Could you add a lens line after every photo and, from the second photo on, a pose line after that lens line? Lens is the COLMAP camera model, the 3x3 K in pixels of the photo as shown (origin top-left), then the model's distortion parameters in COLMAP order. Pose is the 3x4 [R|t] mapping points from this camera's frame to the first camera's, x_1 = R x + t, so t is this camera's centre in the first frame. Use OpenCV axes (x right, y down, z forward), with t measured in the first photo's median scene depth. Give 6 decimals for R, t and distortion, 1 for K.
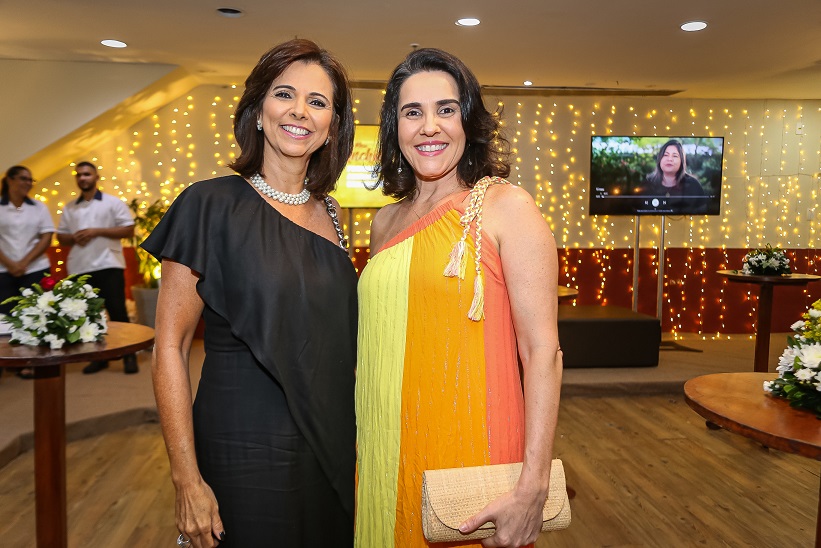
lens RADIAL K [[651.4, 0, 410.3], [0, 651.4, 273.7], [0, 0, 1]] dist [-0.013972, 0.023827]
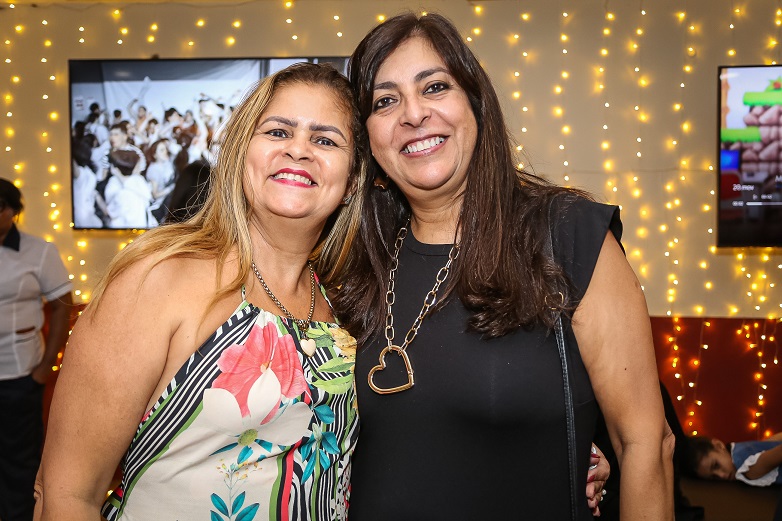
lens RADIAL K [[805.6, 0, 384.9], [0, 805.6, 255.3], [0, 0, 1]] dist [-0.003789, 0.000000]
pose [[0.978644, 0.005089, -0.205500, 0.156237], [-0.021160, 0.996877, -0.076084, -0.035091], [0.204471, 0.078807, 0.975695, 0.397792]]
